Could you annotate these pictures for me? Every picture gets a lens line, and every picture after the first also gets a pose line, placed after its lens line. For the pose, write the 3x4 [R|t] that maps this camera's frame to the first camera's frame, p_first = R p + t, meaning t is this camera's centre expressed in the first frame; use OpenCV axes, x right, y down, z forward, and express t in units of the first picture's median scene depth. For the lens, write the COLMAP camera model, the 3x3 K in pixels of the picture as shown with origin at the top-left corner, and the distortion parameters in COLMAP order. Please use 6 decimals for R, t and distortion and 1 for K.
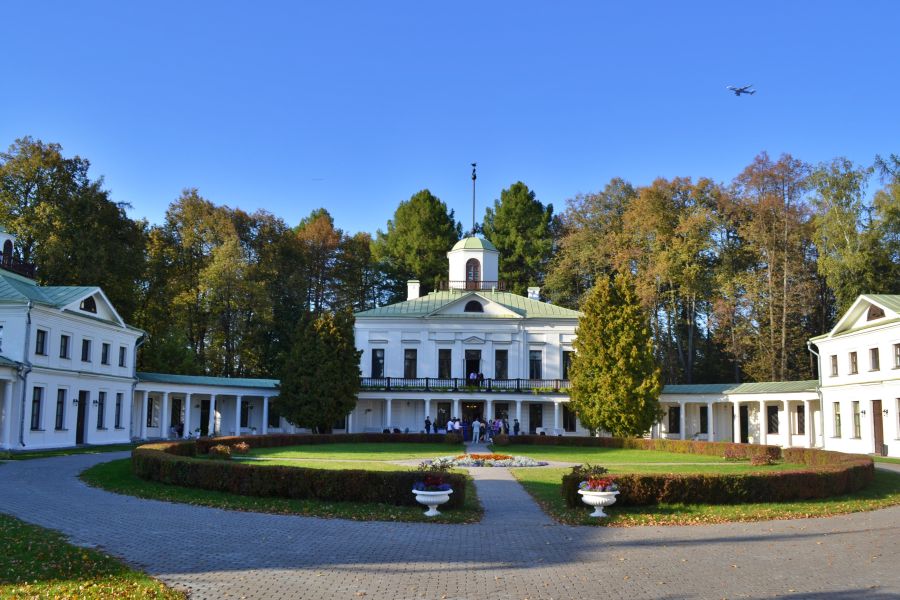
lens RADIAL K [[785.0, 0, 449.2], [0, 785.0, 304.1], [0, 0, 1]] dist [-0.096569, 0.008786]
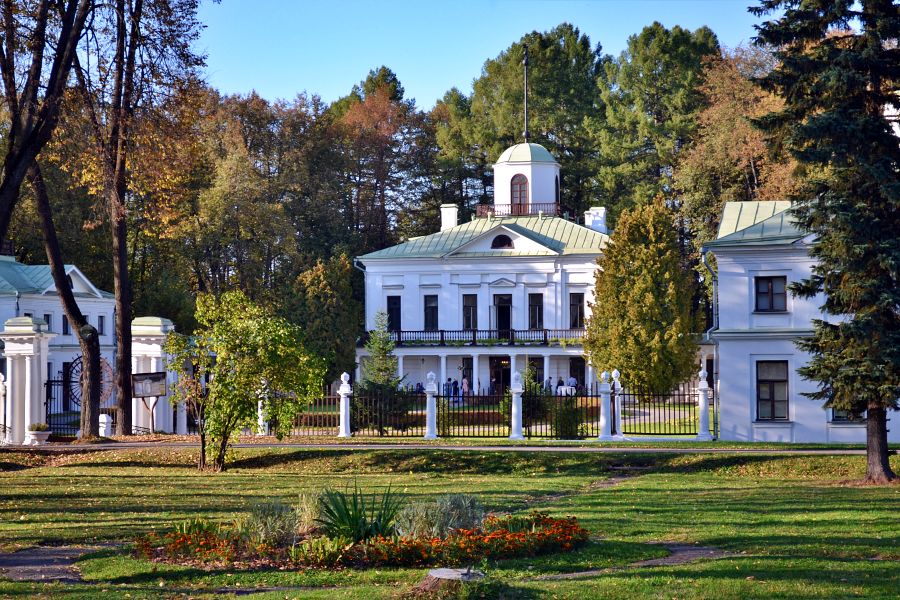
lens RADIAL K [[2088.1, 0, 450.0], [0, 2088.1, 300.0], [0, 0, 1]] dist [0.033552, 0.000000]
pose [[0.963788, -0.025122, -0.265484, 0.566049], [0.055691, 0.992563, 0.108249, -0.179385], [0.260790, -0.119114, 0.958019, -1.142478]]
